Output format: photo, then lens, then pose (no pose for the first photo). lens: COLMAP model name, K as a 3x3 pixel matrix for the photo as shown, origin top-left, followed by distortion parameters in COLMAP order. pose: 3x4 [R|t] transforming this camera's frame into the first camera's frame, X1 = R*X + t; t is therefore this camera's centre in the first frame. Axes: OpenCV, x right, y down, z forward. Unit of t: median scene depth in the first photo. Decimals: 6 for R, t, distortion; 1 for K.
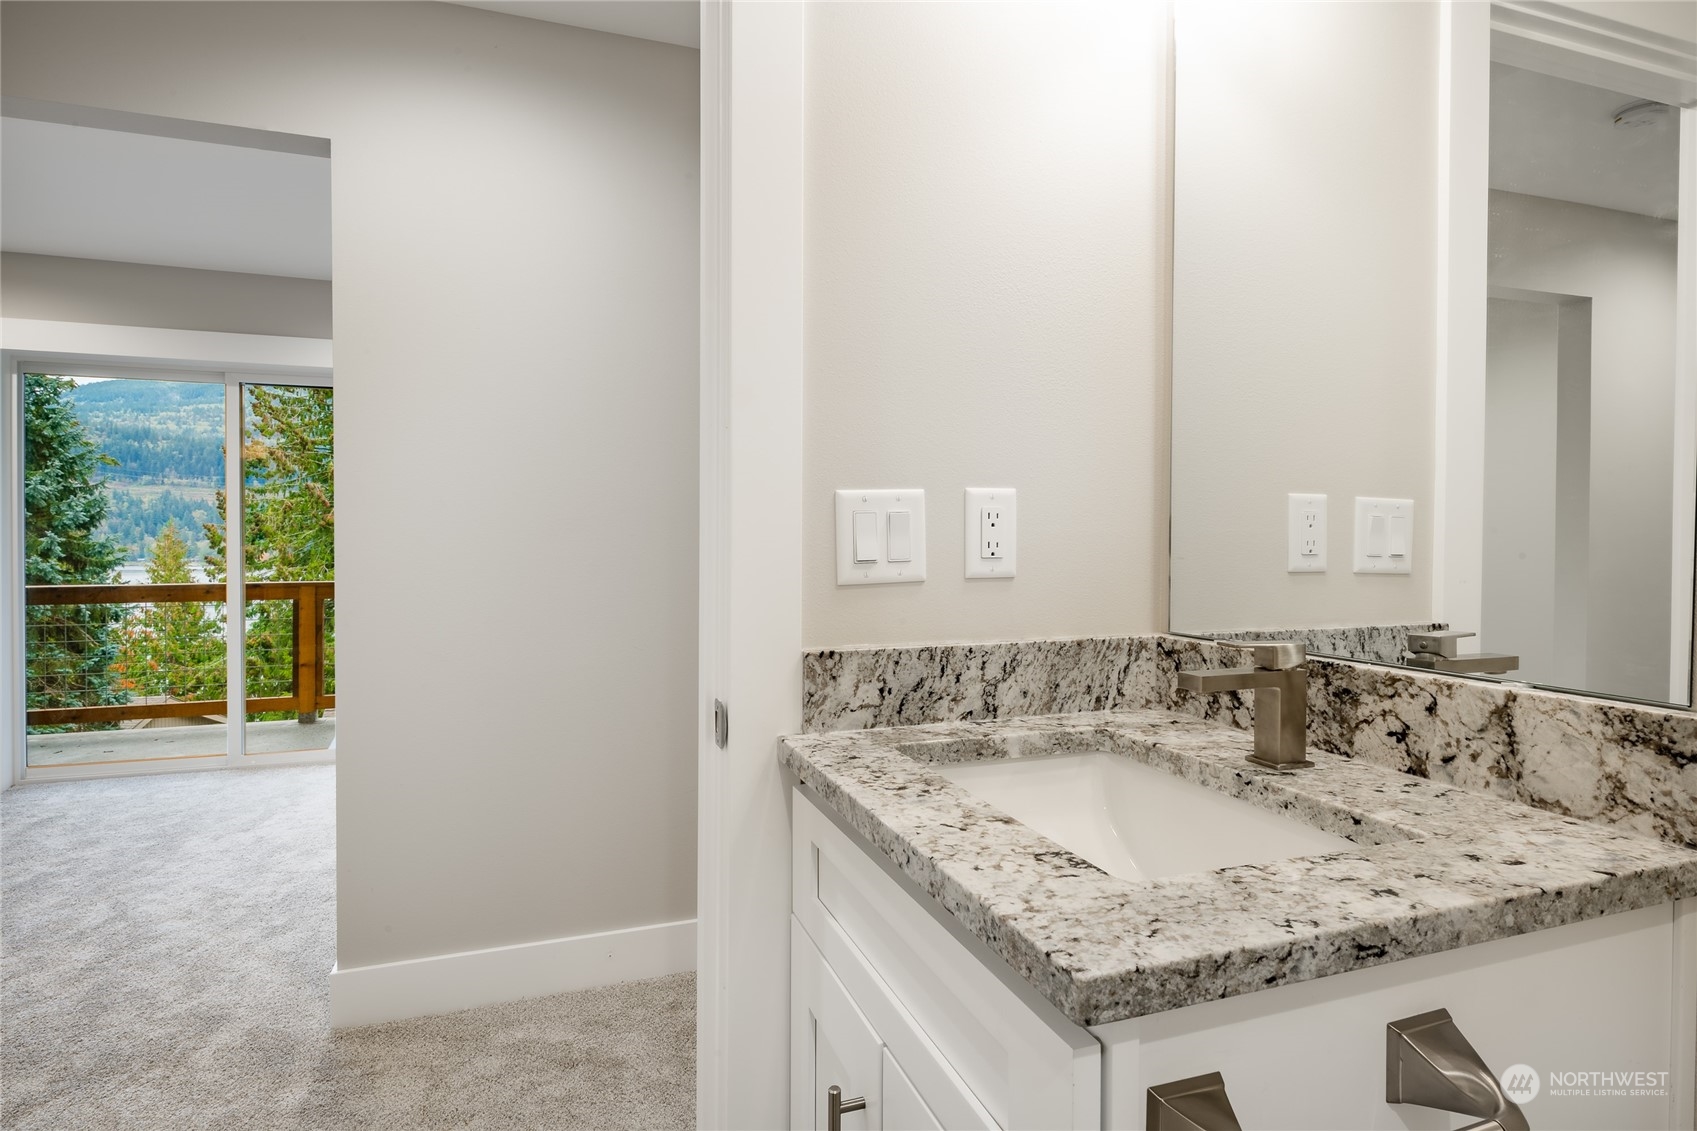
lens RADIAL K [[924.1, 0, 861.9], [0, 924.1, 537.0], [0, 0, 1]] dist [0.000582, -0.000345]
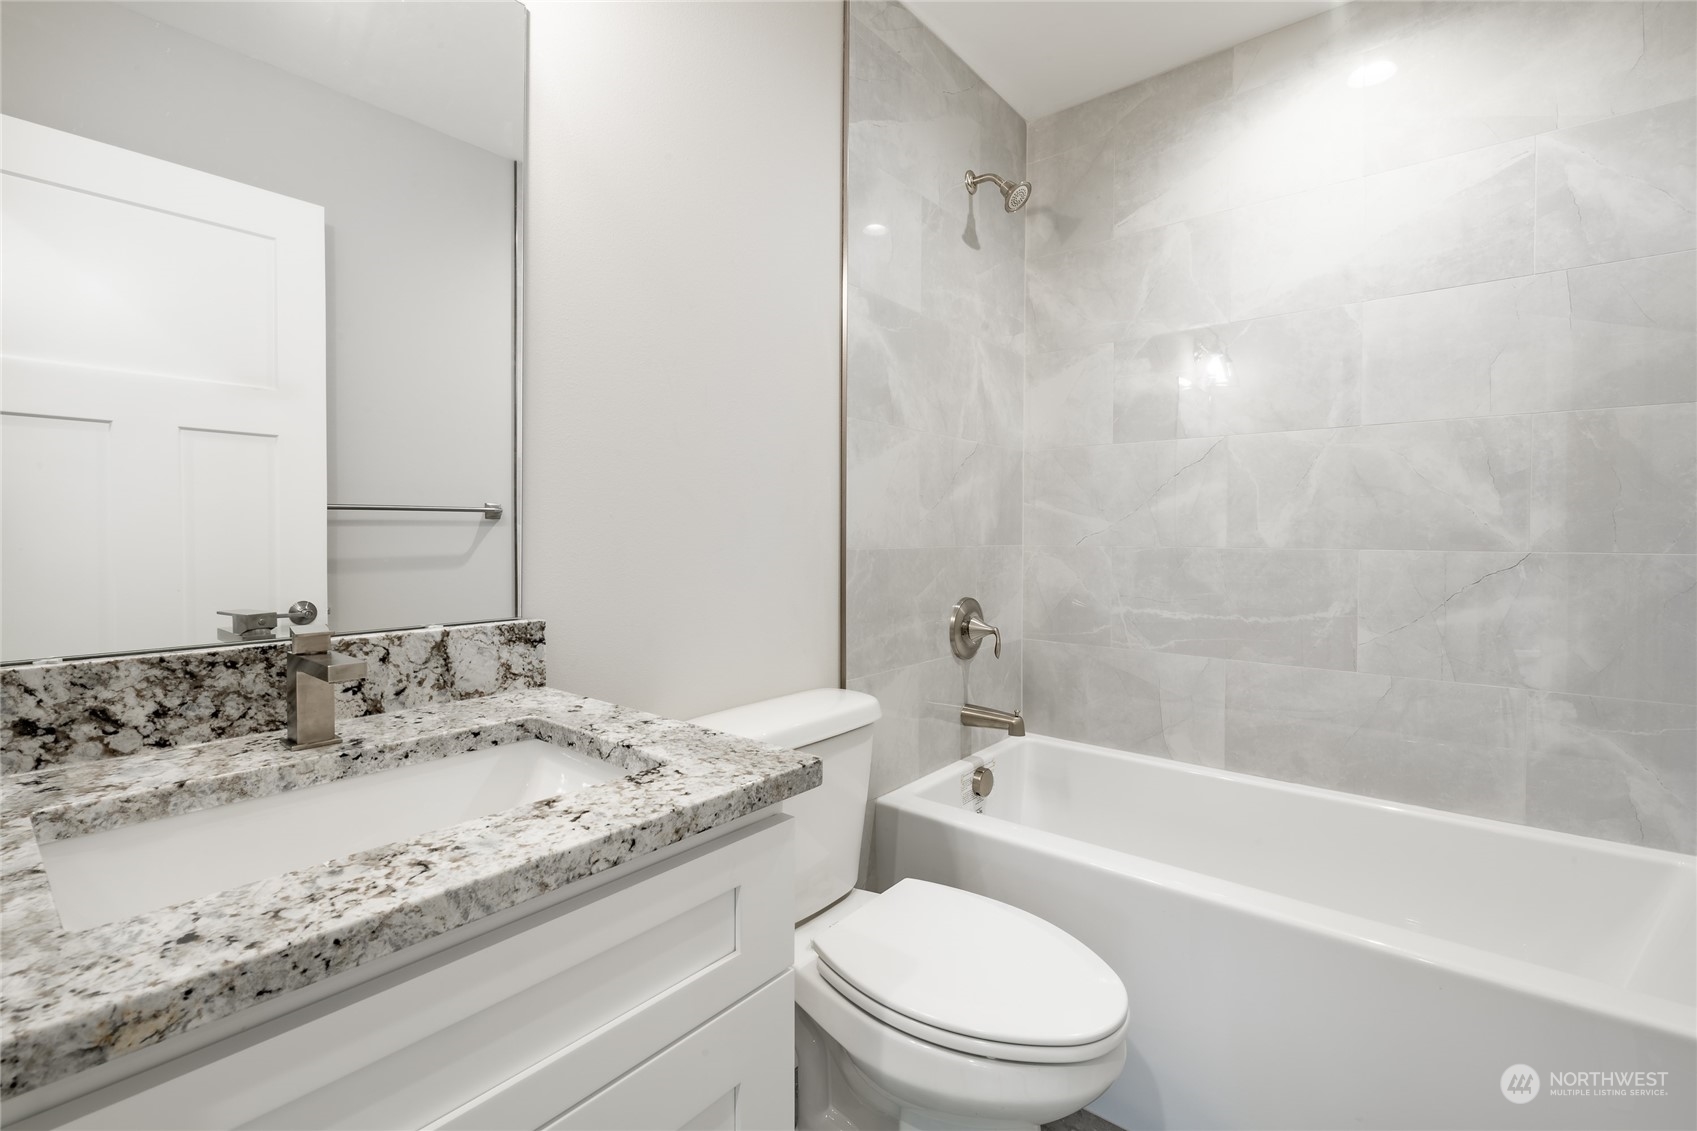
lens RADIAL K [[735.9, 0, 850.6], [0, 735.9, 557.6], [0, 0, 1]] dist [-0.003493, -0.000177]
pose [[-0.524253, -0.027628, 0.851114, -0.650961], [-0.004222, 0.999546, 0.029846, 0.010704], [-0.851552, 0.012053, -0.524131, 1.055651]]
